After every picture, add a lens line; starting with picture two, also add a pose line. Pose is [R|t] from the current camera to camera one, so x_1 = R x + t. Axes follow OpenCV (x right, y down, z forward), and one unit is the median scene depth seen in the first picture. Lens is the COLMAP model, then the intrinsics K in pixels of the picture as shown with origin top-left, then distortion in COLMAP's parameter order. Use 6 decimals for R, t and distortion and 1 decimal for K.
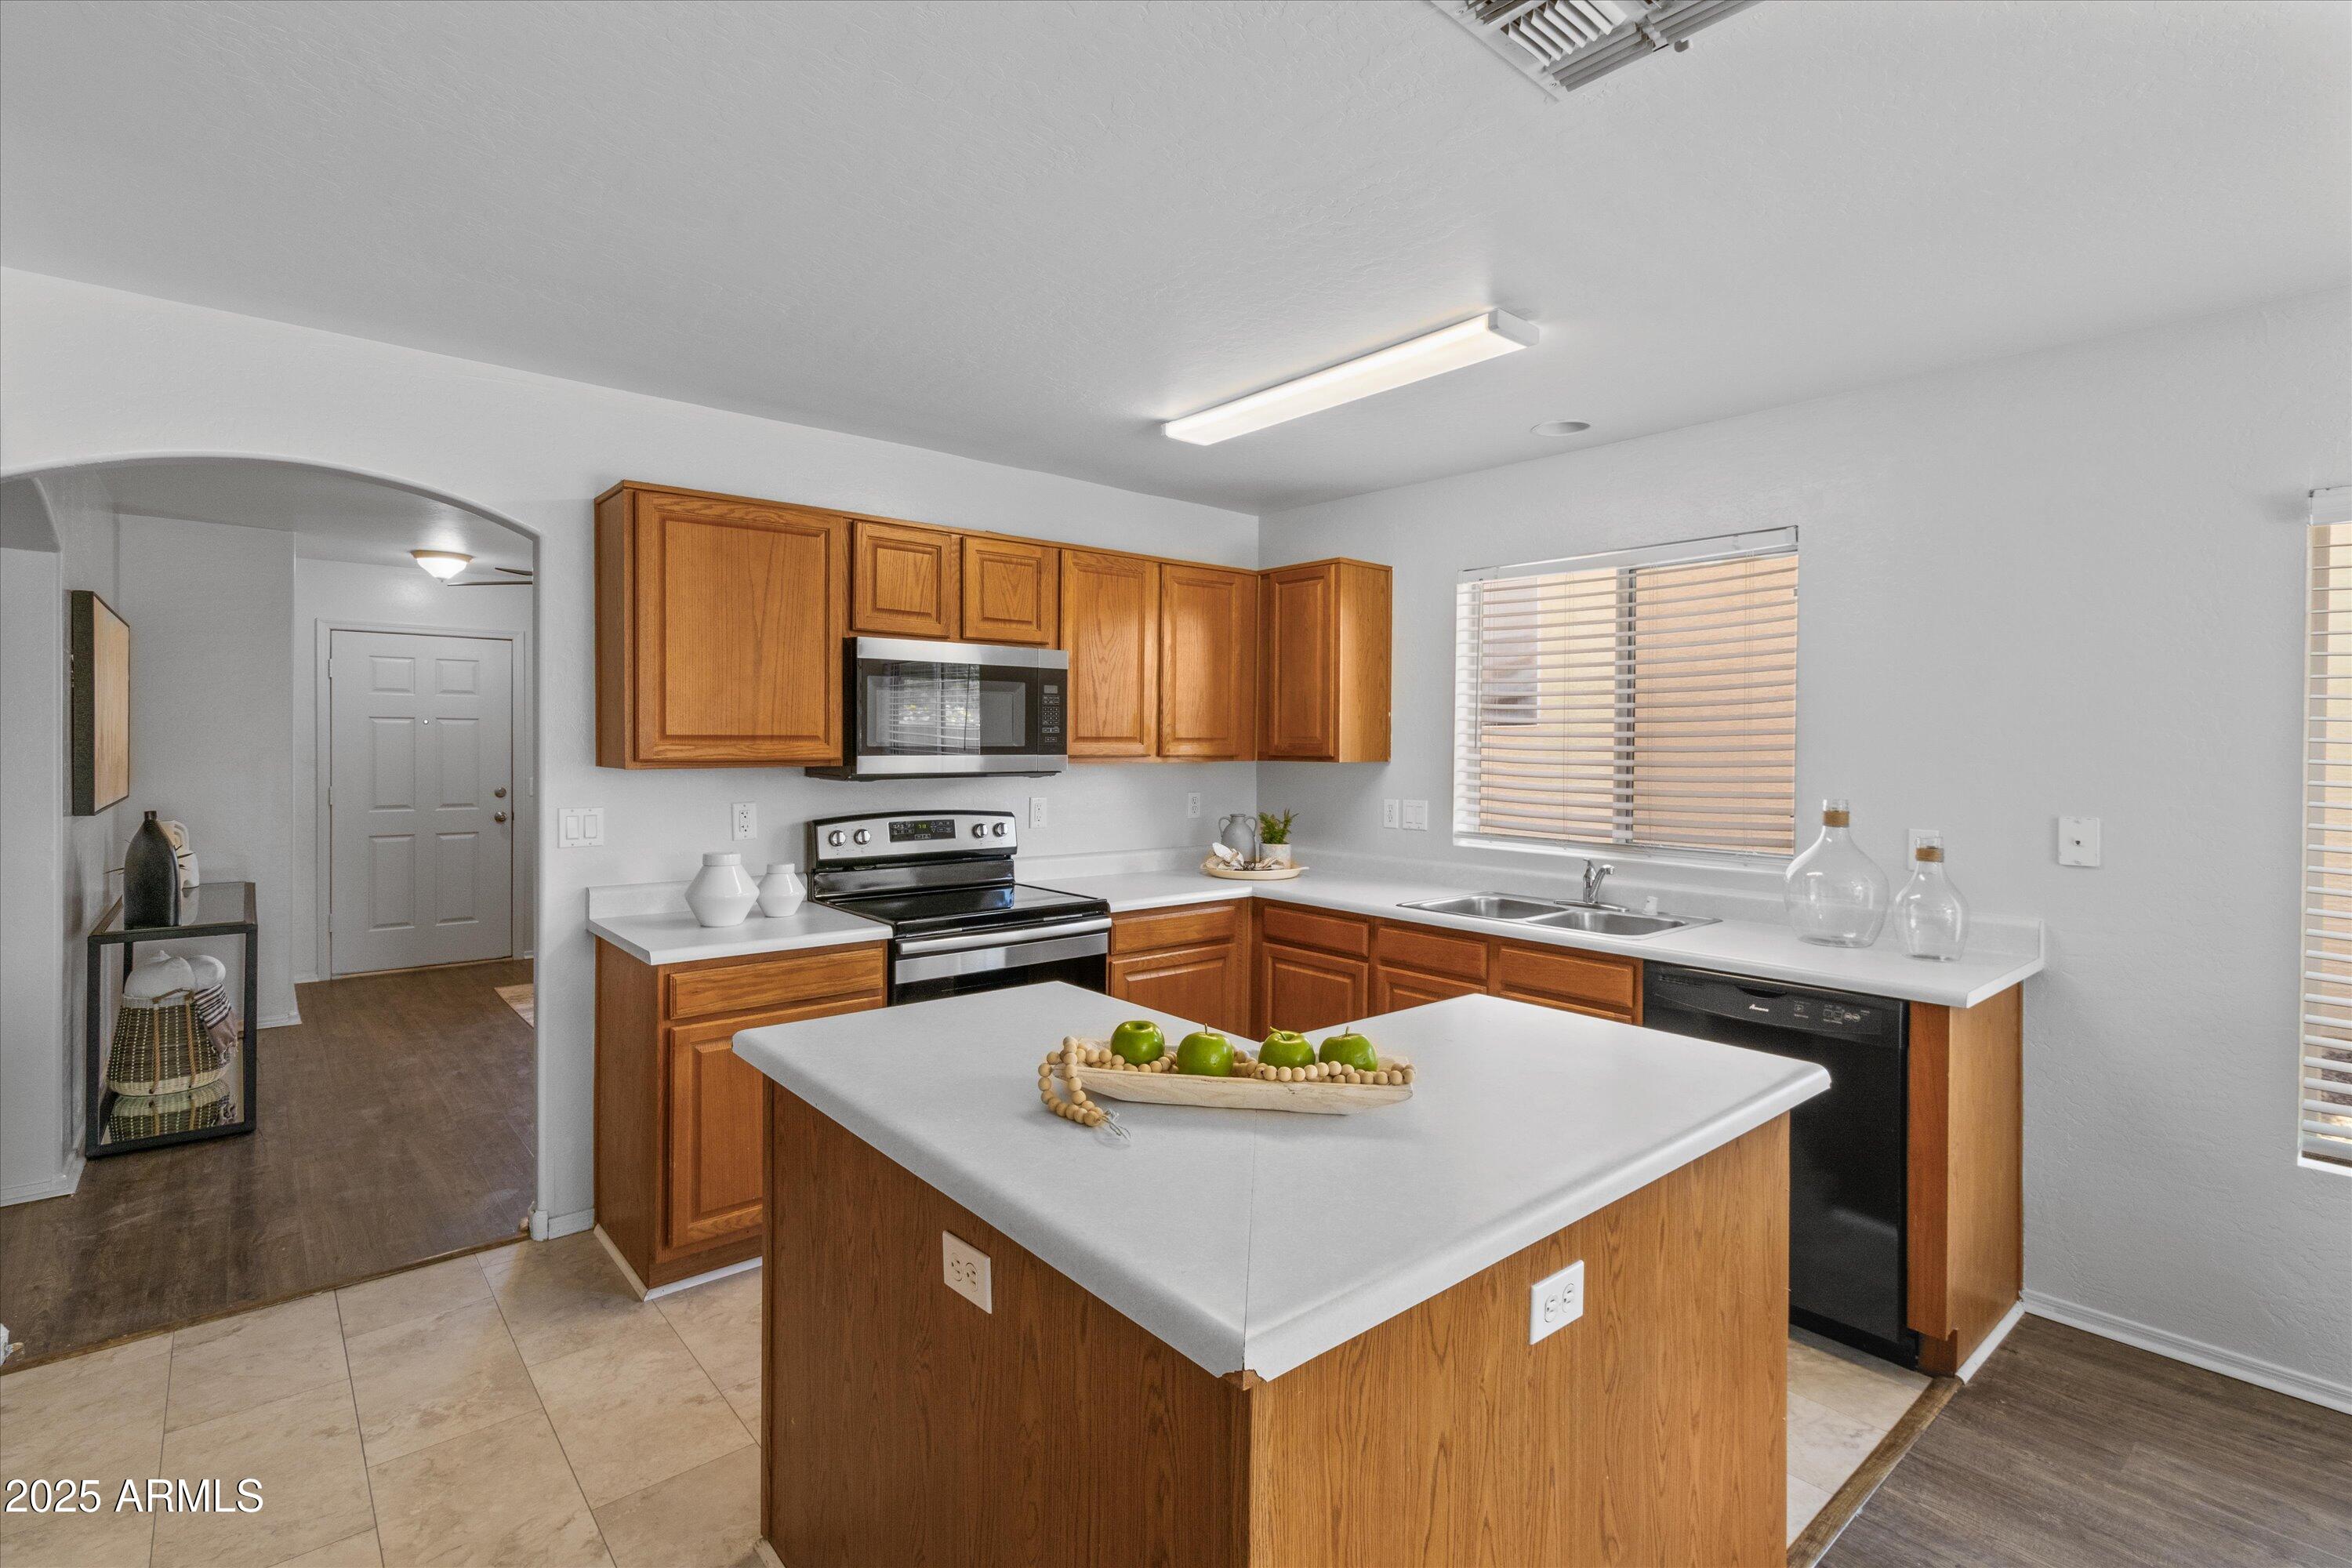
lens RADIAL K [[1095.8, 0, 1182.6], [0, 1095.8, 760.7], [0, 0, 1]] dist [0.000139, 0.000280]
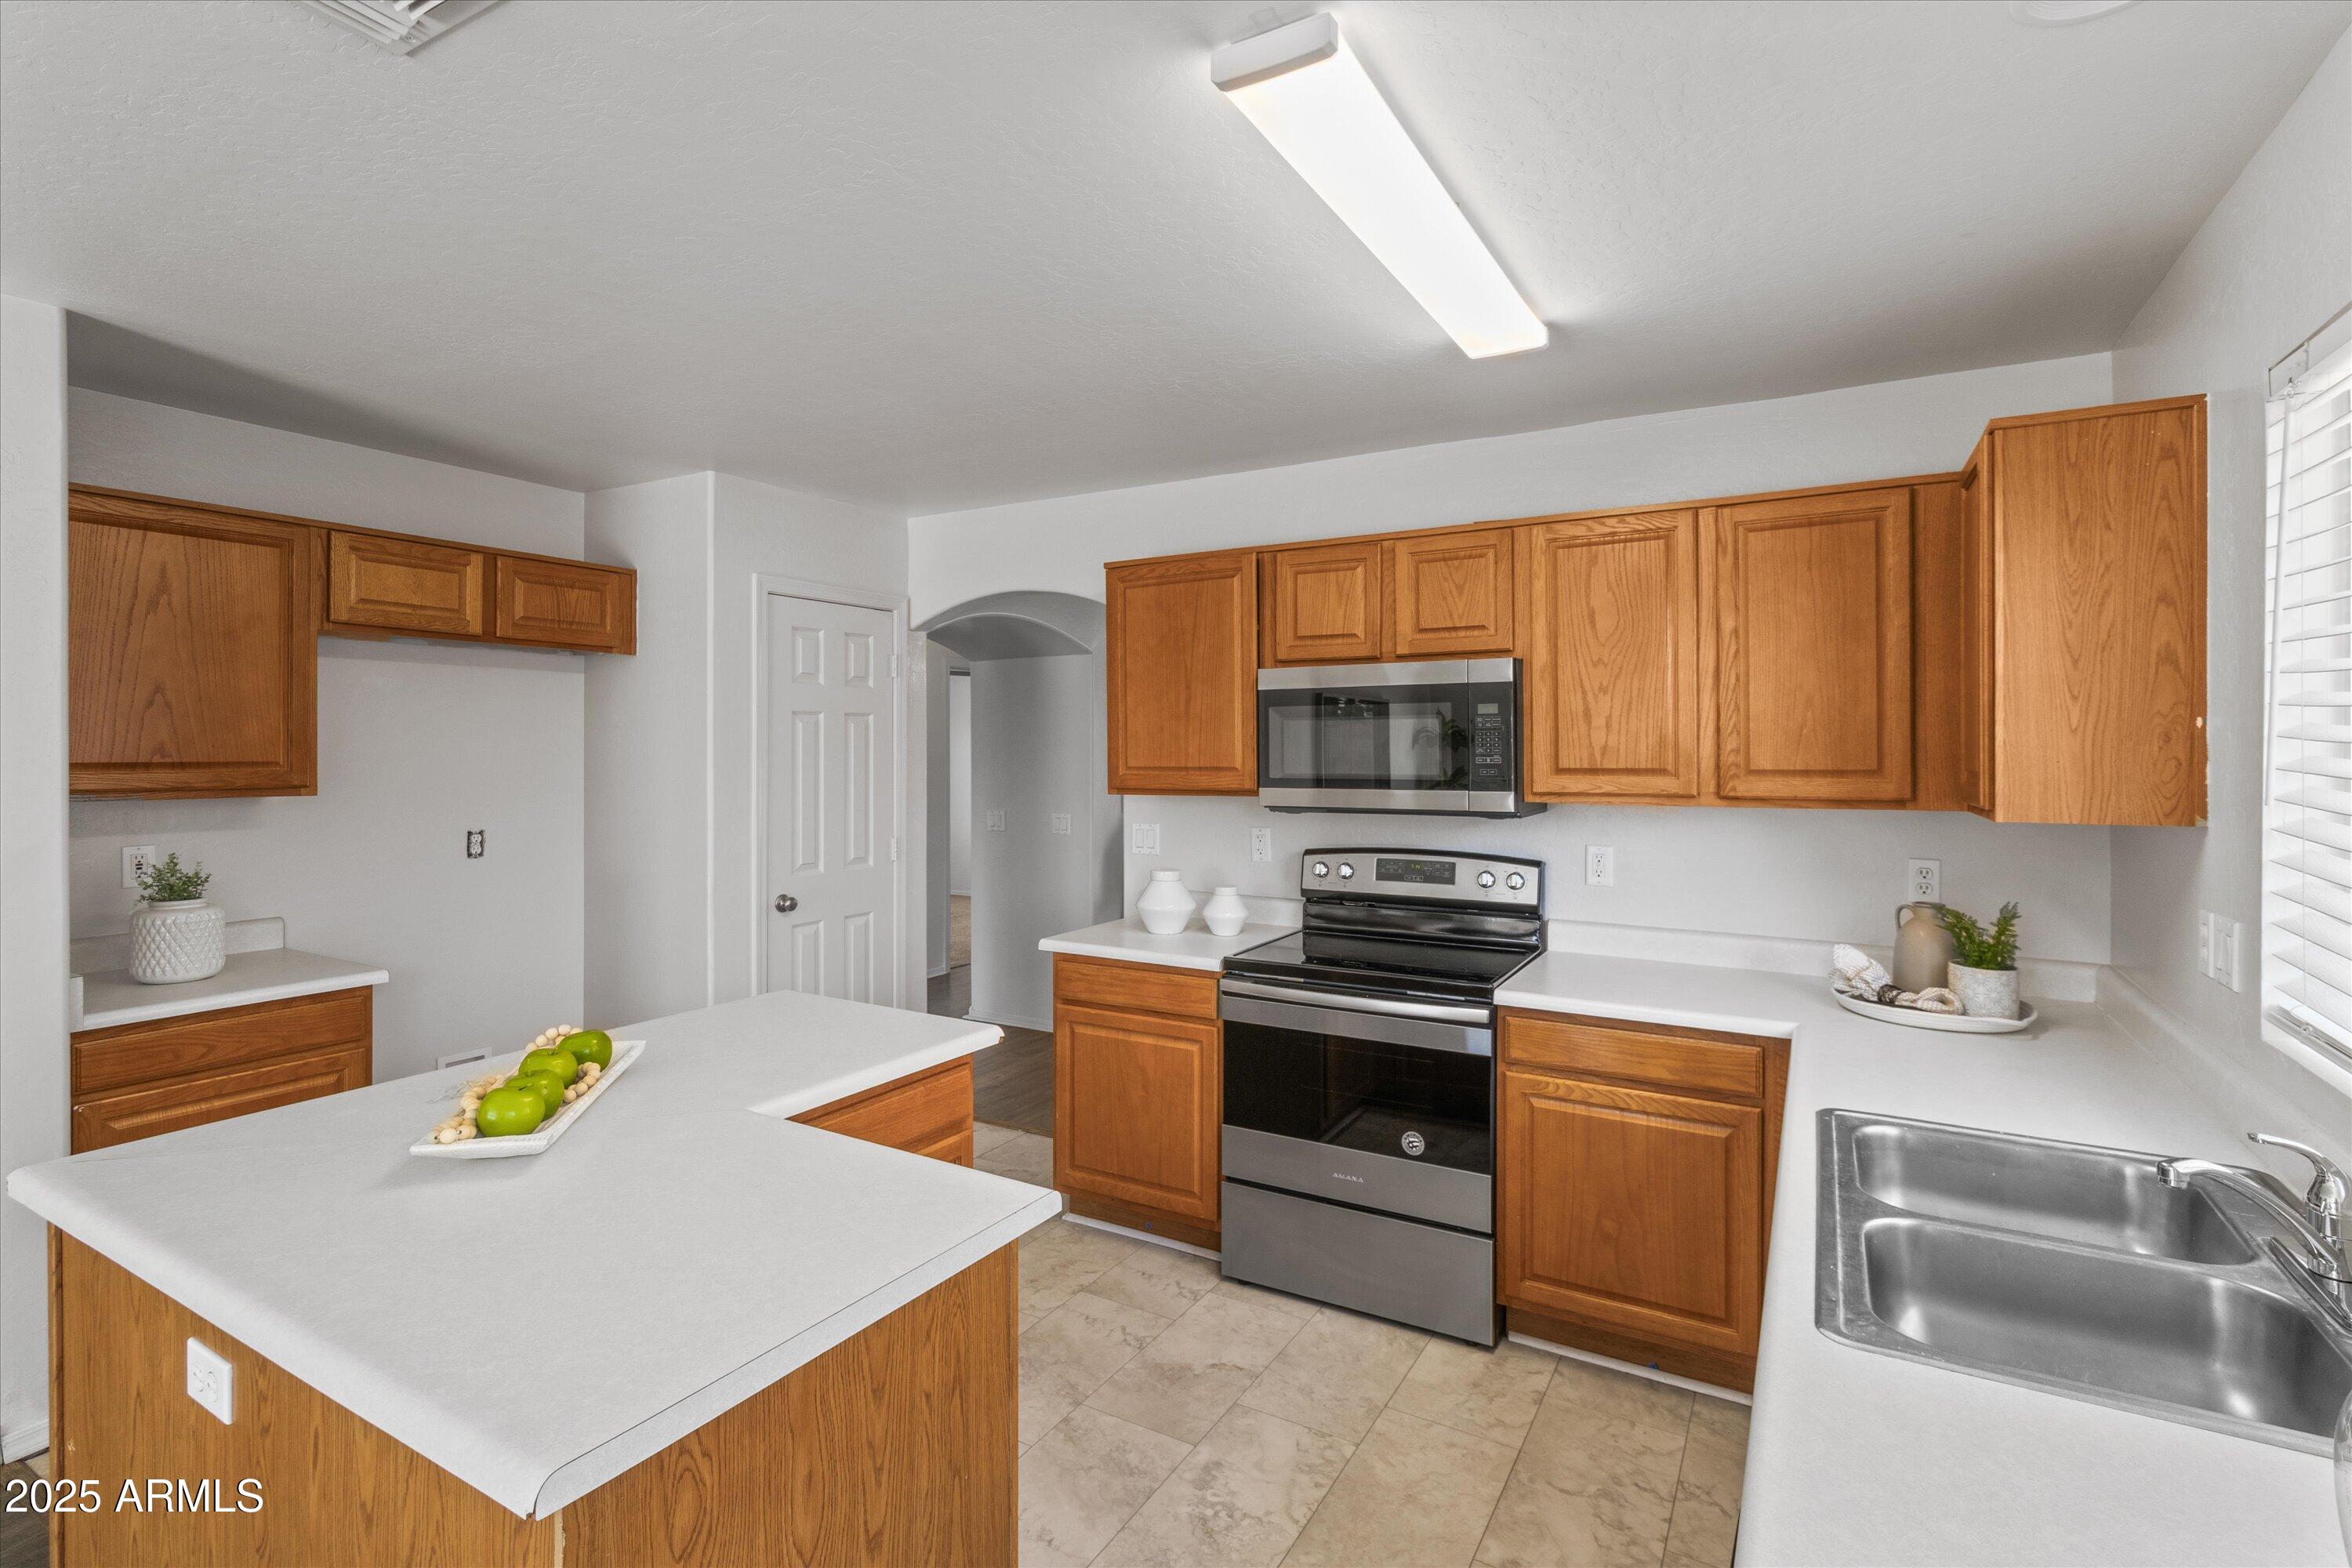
lens RADIAL K [[1095.8, 0, 1189.8], [0, 1095.8, 758.3], [0, 0, 1]] dist [0.000139, 0.000280]
pose [[0.339914, 0.000703, -0.940456, 0.552961], [-0.013883, 0.999895, -0.004270, -0.022952], [0.940354, 0.014508, 0.339888, 0.529106]]
